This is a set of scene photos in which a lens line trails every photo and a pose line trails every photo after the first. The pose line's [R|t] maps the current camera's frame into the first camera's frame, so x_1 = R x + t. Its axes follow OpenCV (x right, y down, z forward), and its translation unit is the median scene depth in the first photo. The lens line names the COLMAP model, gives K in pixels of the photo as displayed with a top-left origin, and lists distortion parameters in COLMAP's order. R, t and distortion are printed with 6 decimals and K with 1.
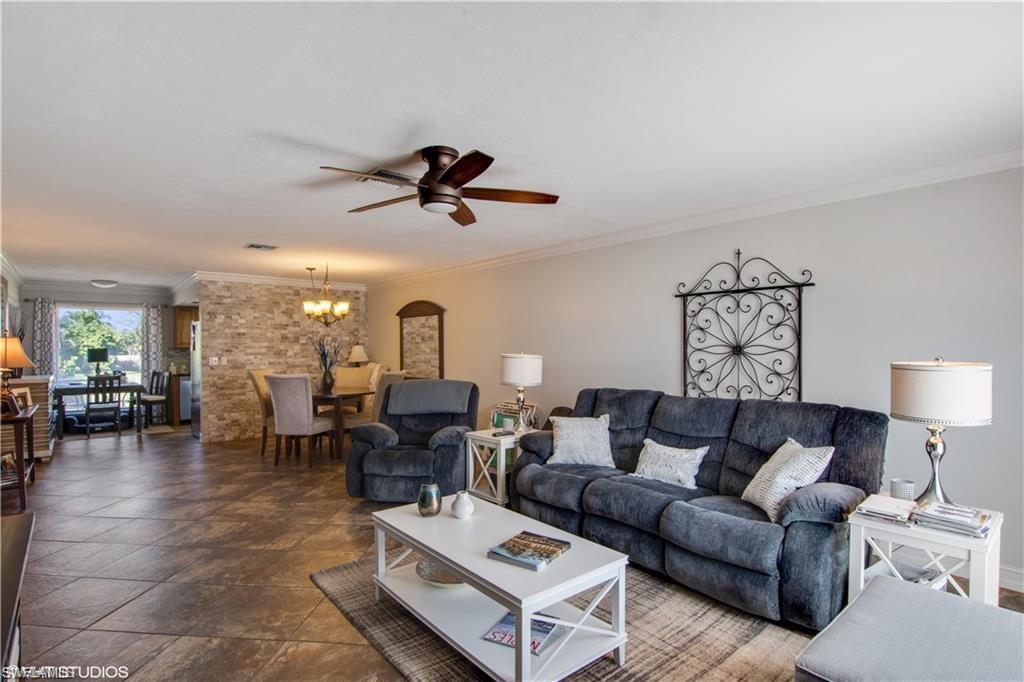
lens RADIAL K [[513.2, 0, 503.1], [0, 513.2, 346.3], [0, 0, 1]] dist [0.001059, 0.002384]
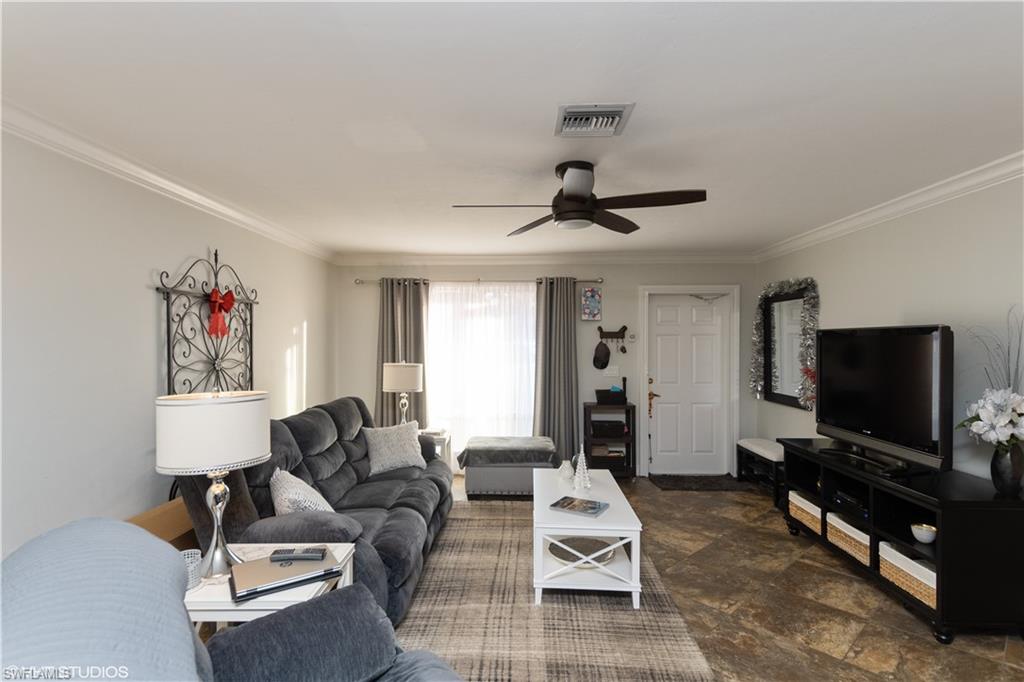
lens RADIAL K [[513.2, 0, 515.0], [0, 513.2, 338.9], [0, 0, 1]] dist [0.001059, 0.002384]
pose [[-0.740132, 0.013177, 0.672332, -0.285993], [0.010313, 0.999913, -0.008244, -0.013988], [-0.672382, 0.000832, -0.740203, 0.735879]]
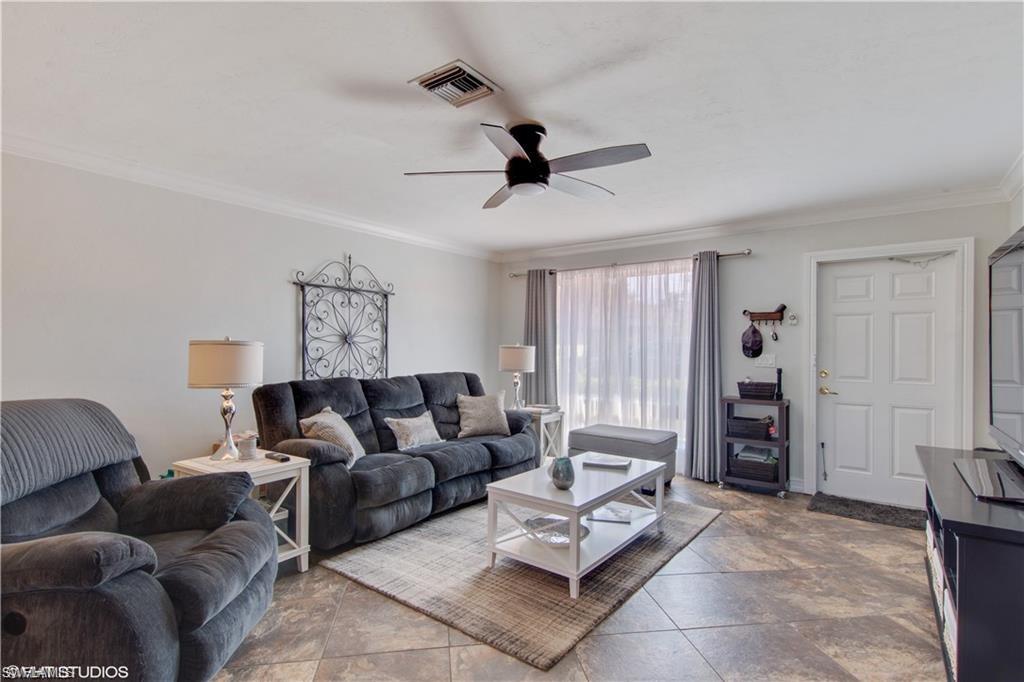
lens RADIAL K [[513.2, 0, 488.7], [0, 513.2, 348.6], [0, 0, 1]] dist [0.001059, 0.002384]
pose [[-0.206143, 0.004014, 0.978514, -0.433458], [0.000238, 0.999992, -0.004052, 0.019096], [-0.978522, -0.000602, -0.206142, 0.521796]]
